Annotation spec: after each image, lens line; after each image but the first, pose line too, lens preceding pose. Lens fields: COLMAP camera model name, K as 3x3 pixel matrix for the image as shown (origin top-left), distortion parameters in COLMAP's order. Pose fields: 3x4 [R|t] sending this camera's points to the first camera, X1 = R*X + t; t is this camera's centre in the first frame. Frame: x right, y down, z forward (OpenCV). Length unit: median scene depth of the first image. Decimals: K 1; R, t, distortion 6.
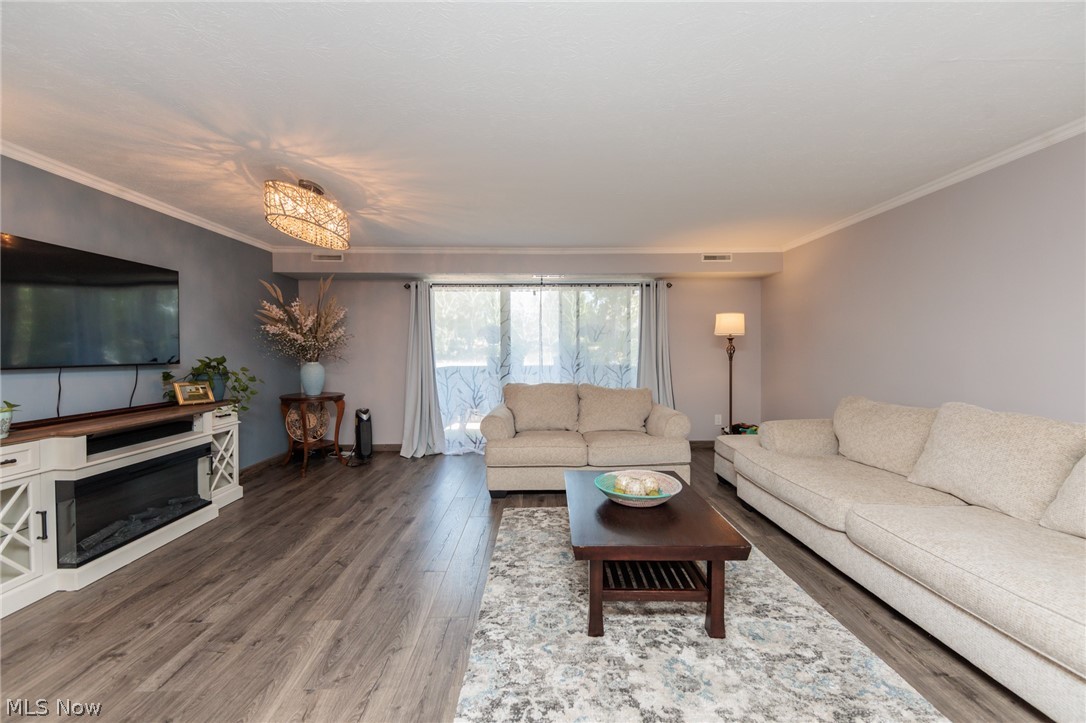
lens RADIAL K [[423.8, 0, 545.2], [0, 423.8, 361.1], [0, 0, 1]] dist [-0.003430, -0.000259]
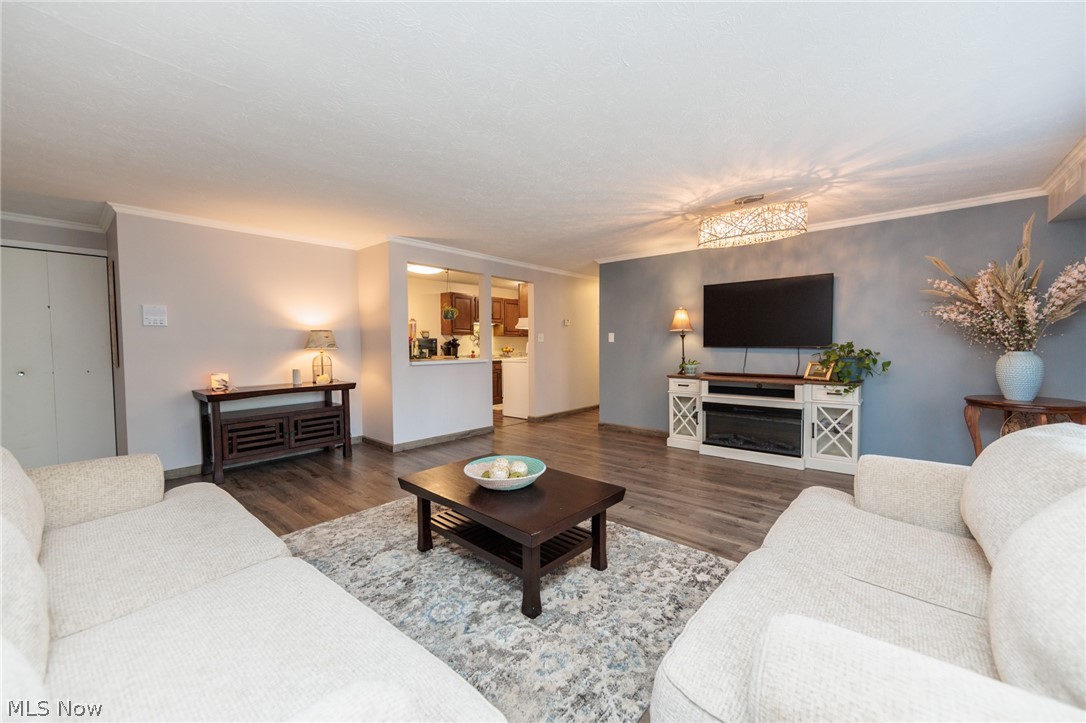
lens RADIAL K [[423.8, 0, 545.2], [0, 423.8, 361.1], [0, 0, 1]] dist [-0.003430, -0.000259]
pose [[-0.663292, 0.044877, -0.747014, 0.629503], [-0.004375, 0.997951, 0.063836, -0.029585], [0.748348, 0.045610, -0.661737, 1.197655]]
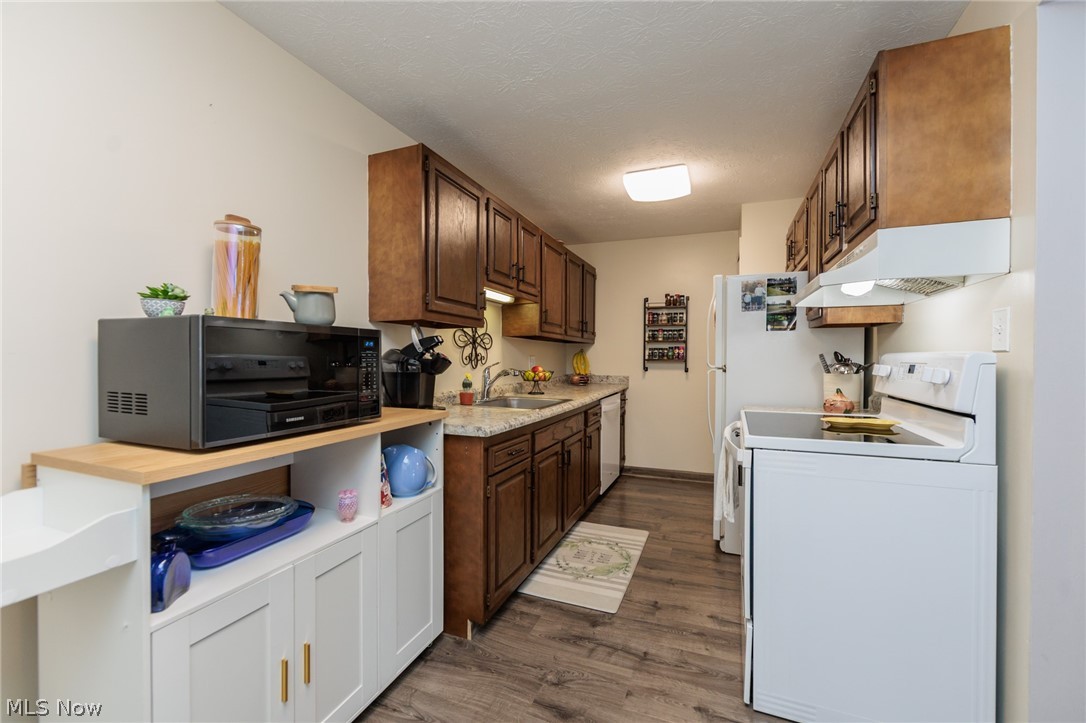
lens RADIAL K [[436.4, 0, 547.7], [0, 436.4, 360.7], [0, 0, 1]] dist [-0.001212, -0.000234]
pose [[-0.385661, 0.013791, -0.922537, -0.323676], [-0.019216, 0.999551, 0.022975, 0.014429], [0.922440, 0.026588, -0.385223, -0.387855]]
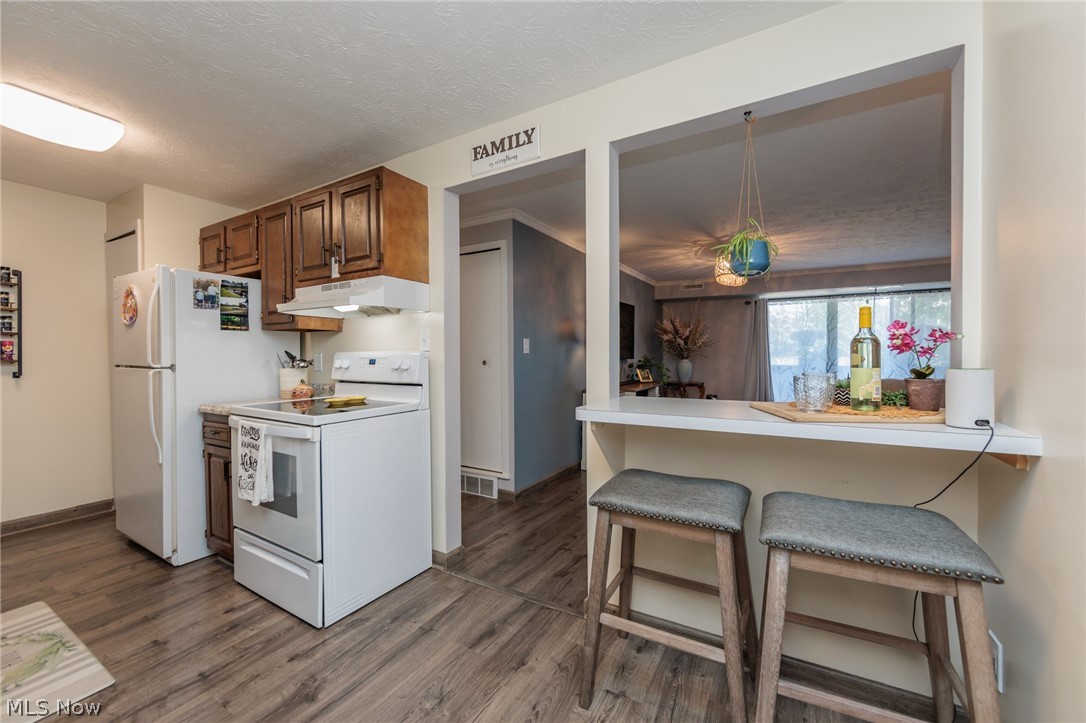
lens RADIAL K [[423.8, 0, 545.2], [0, 423.8, 361.1], [0, 0, 1]] dist [-0.003430, -0.000259]
pose [[0.857190, 0.009439, -0.514914, -0.279908], [-0.012074, 0.999926, -0.001770, 0.023170], [0.514859, 0.007735, 0.857240, -0.683609]]
